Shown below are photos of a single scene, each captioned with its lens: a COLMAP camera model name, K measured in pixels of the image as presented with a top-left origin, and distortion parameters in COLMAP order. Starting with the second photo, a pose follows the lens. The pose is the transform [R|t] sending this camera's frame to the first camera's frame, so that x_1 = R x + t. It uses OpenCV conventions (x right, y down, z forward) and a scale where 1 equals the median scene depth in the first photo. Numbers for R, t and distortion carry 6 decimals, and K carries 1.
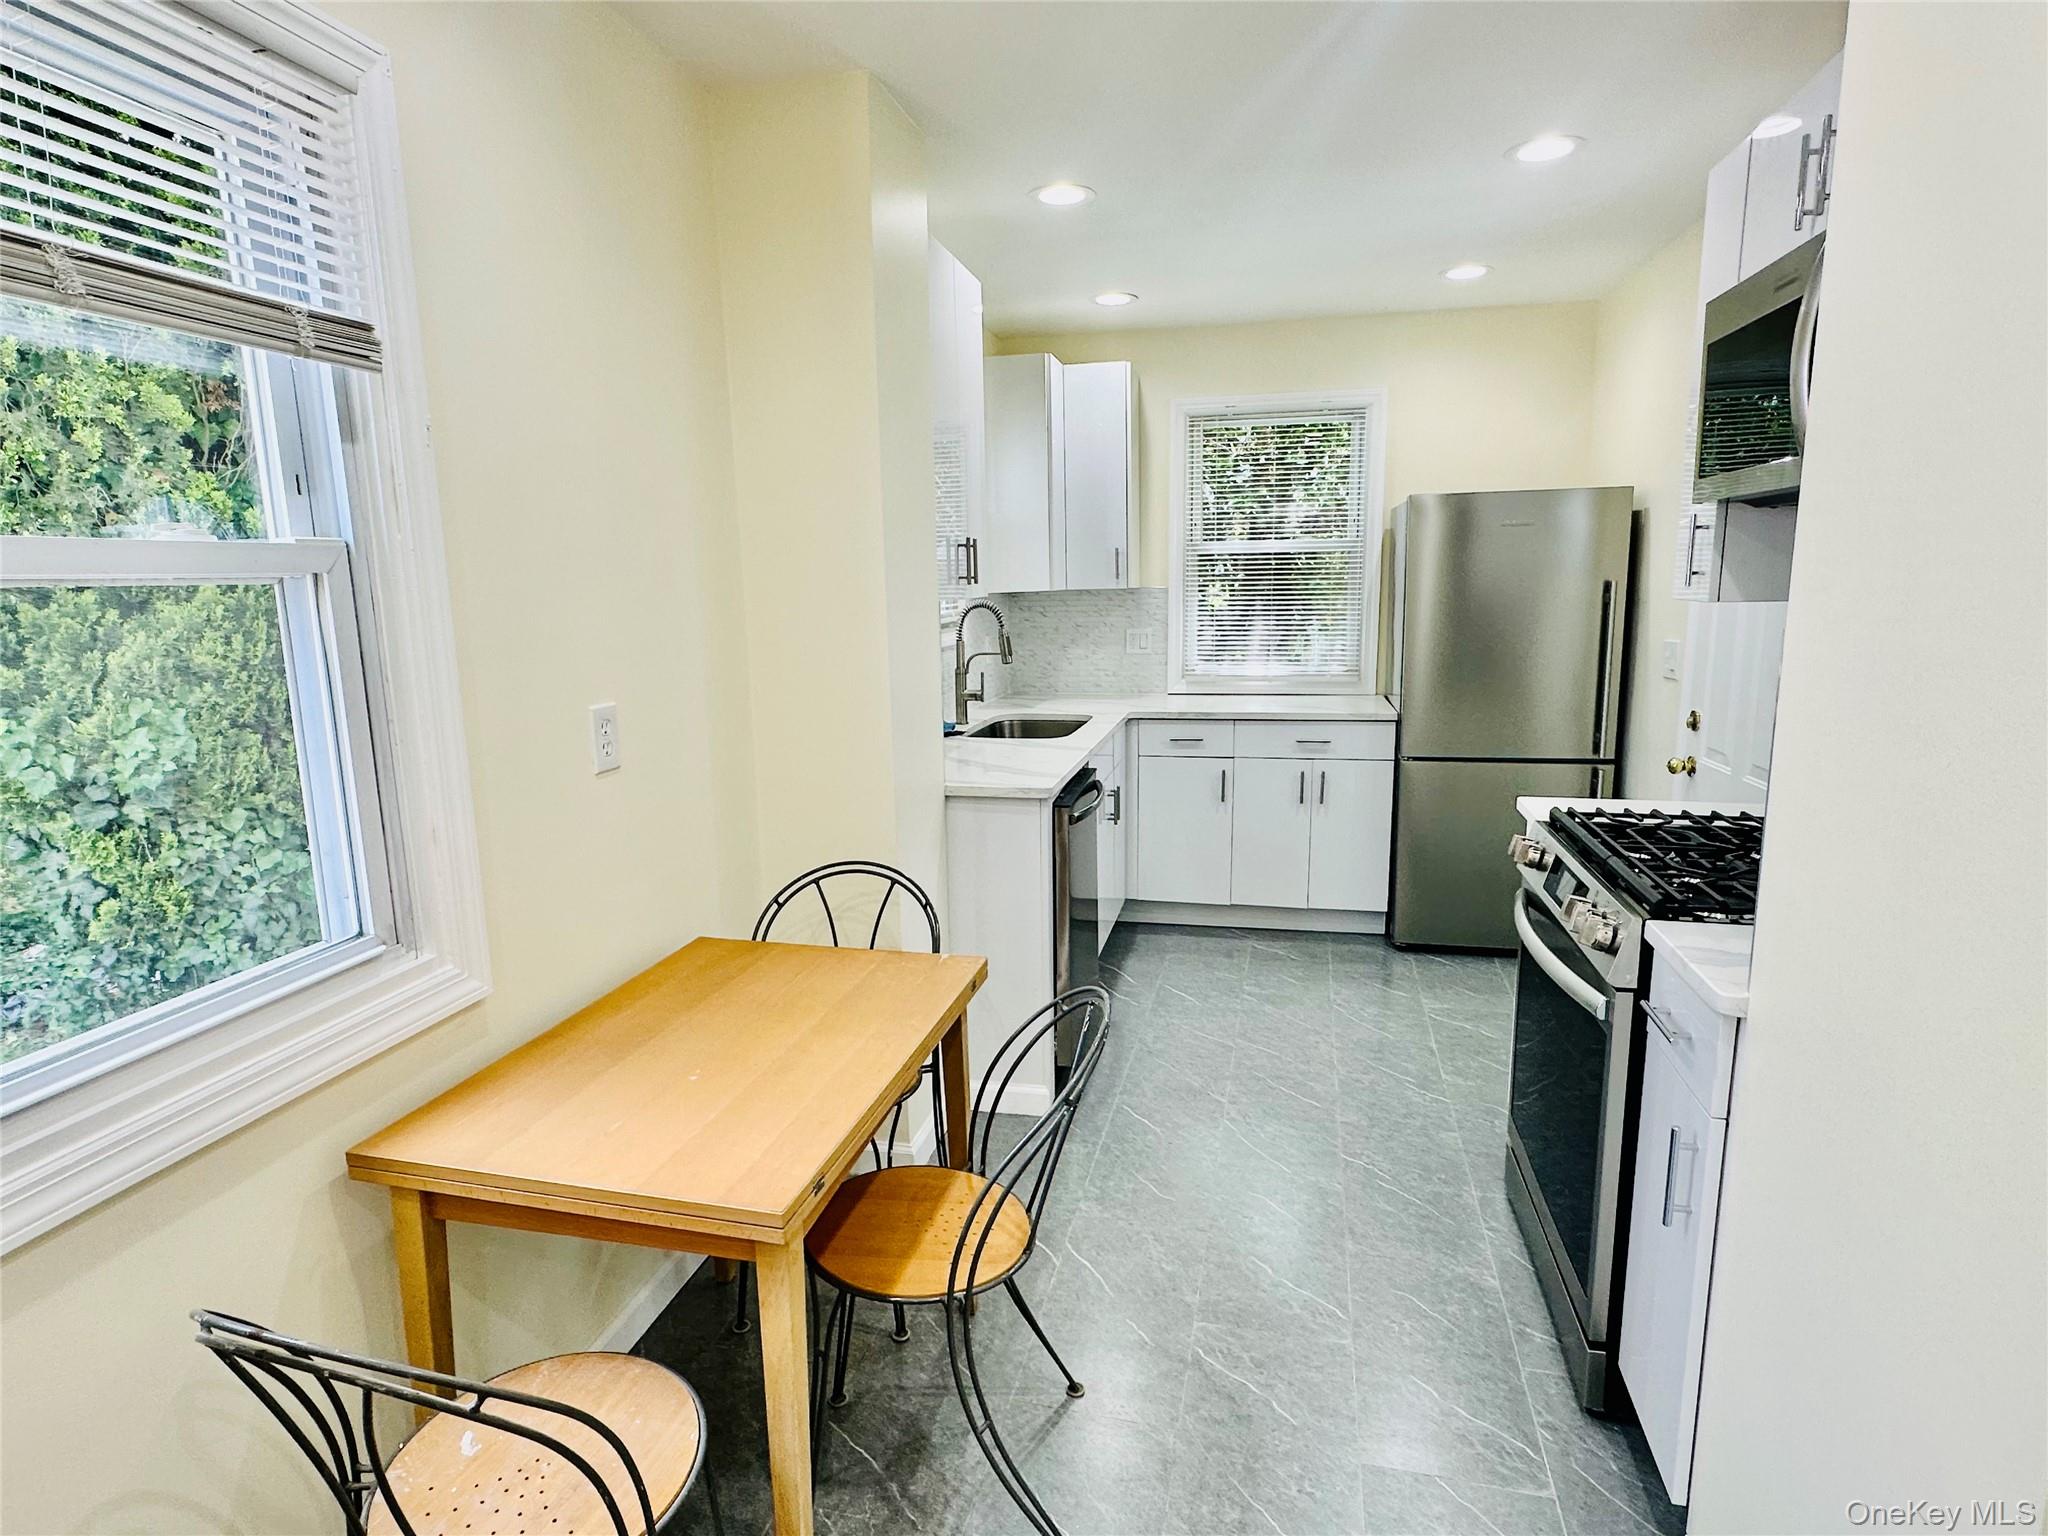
lens RADIAL K [[1101.4, 0, 1010.1], [0, 1101.4, 772.4], [0, 0, 1]] dist [-0.000572, -0.000808]
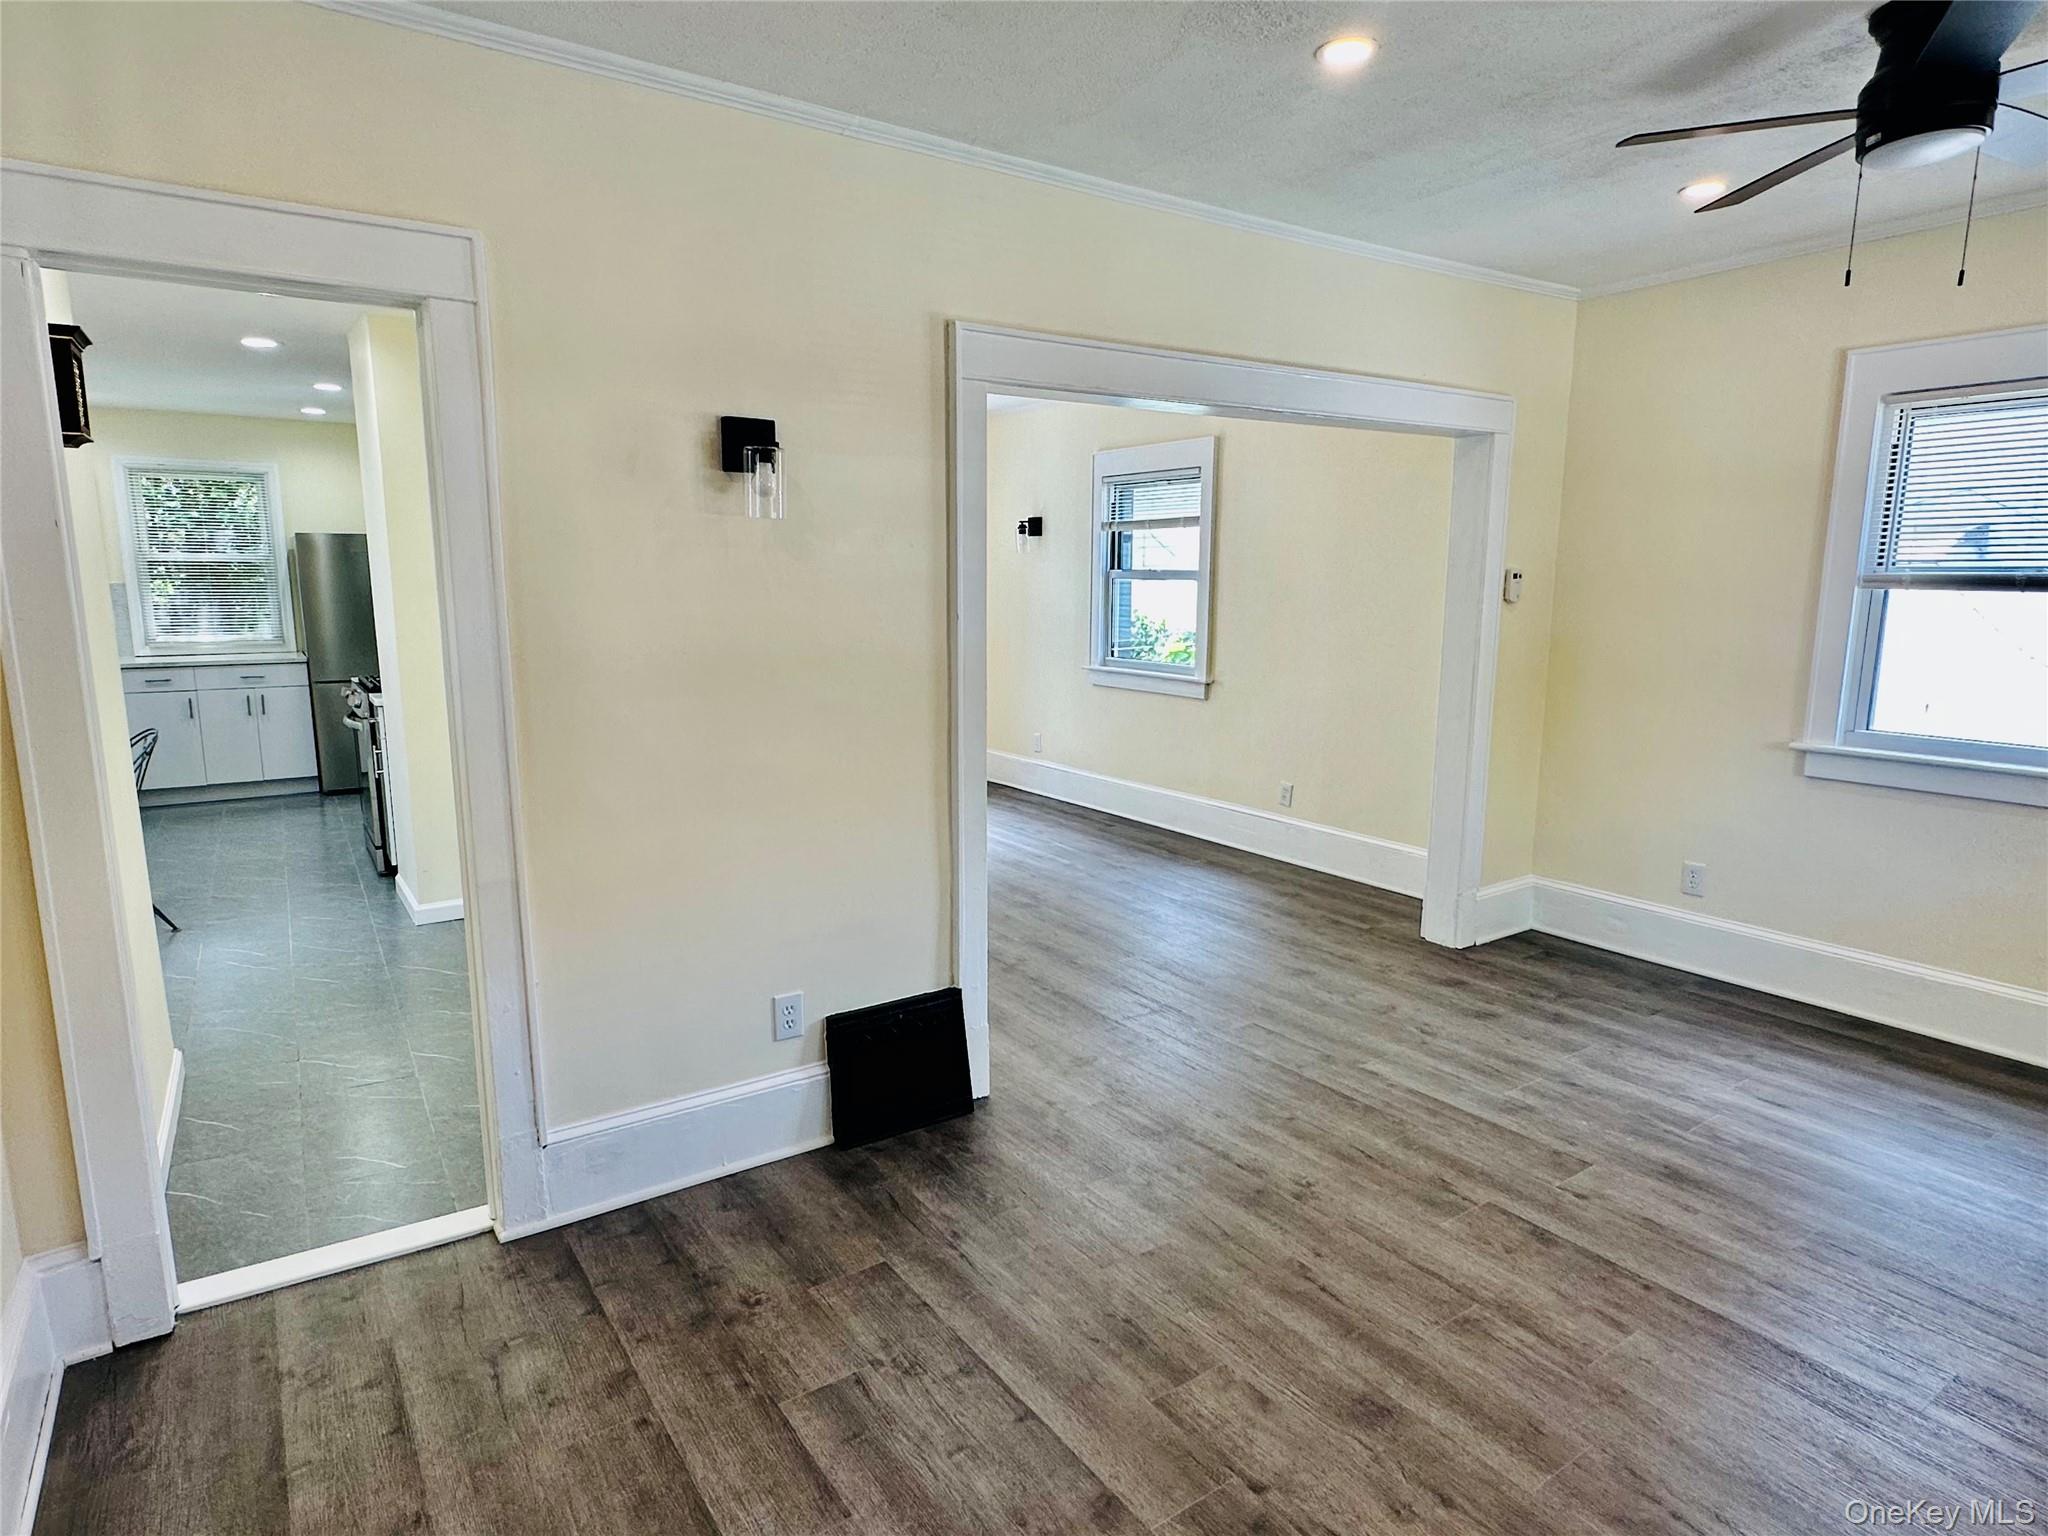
lens RADIAL K [[1144.1, 0, 1012.6], [0, 1144.1, 774.1], [0, 0, 1]] dist [0.014723, -0.001864]
pose [[0.679976, -0.103260, 0.725927, -0.236287], [0.111768, 0.993061, 0.036566, 0.194617], [-0.724666, 0.056271, 0.686799, -1.084401]]
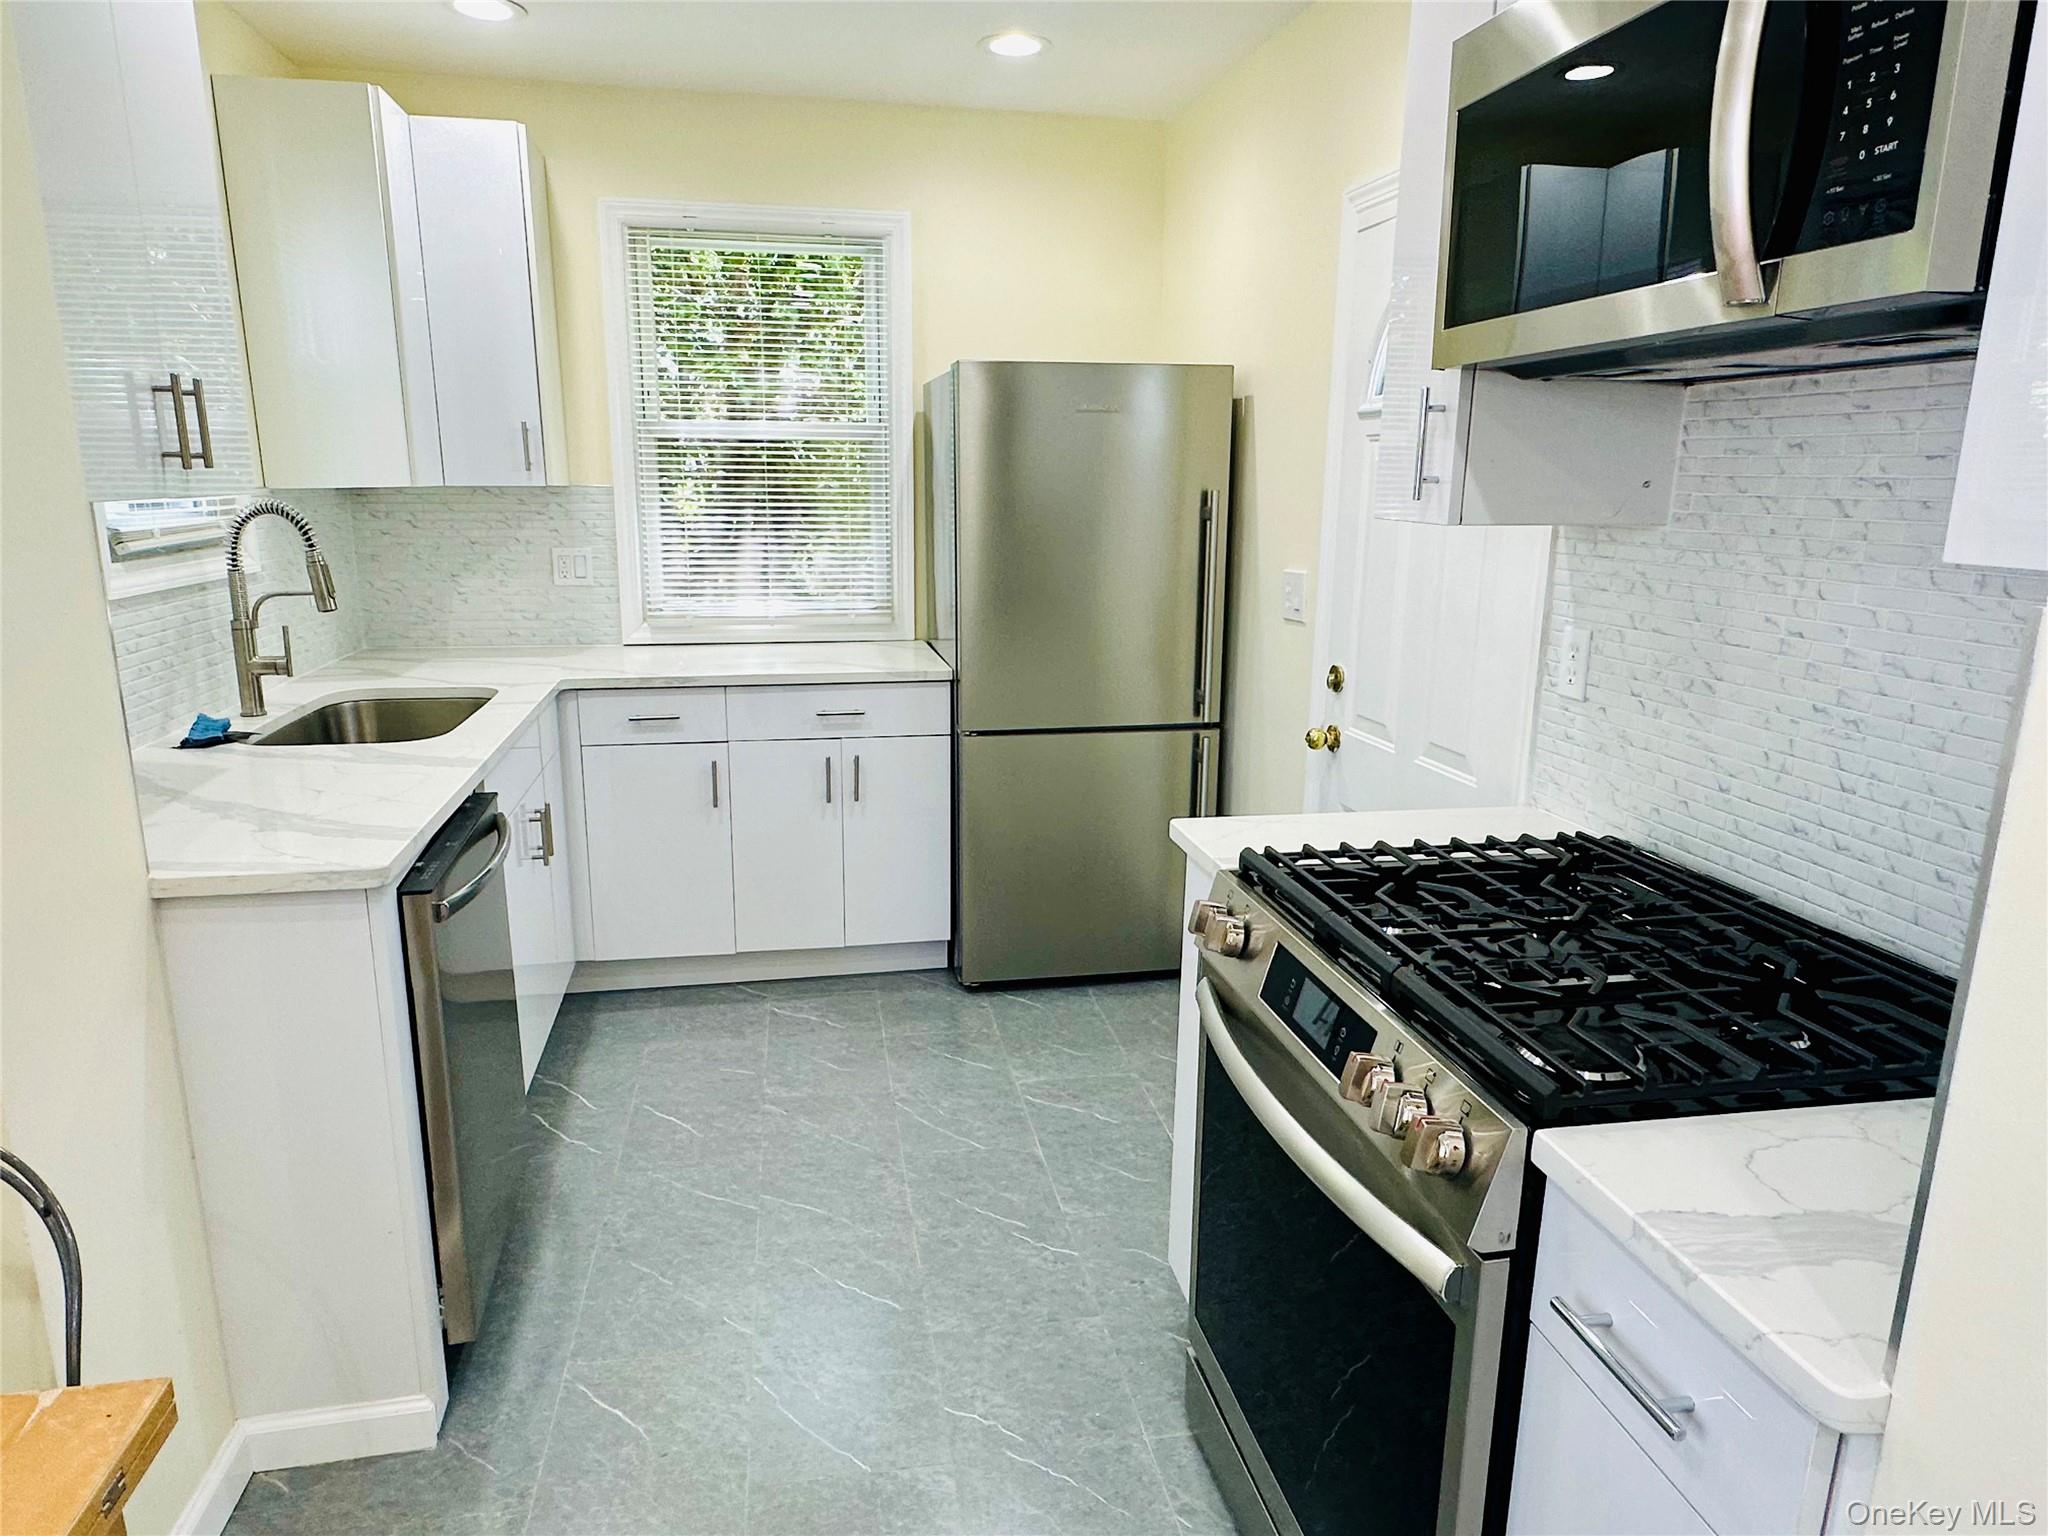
lens RADIAL K [[1279.4, 0, 1014.3], [0, 1279.4, 770.4], [0, 0, 1]] dist [0.004612, 0.001594]
pose [[0.910006, -0.068022, 0.408977, 0.043990], [0.047850, 0.997089, 0.059367, -0.037320], [-0.411825, -0.034454, 0.910612, 0.228300]]
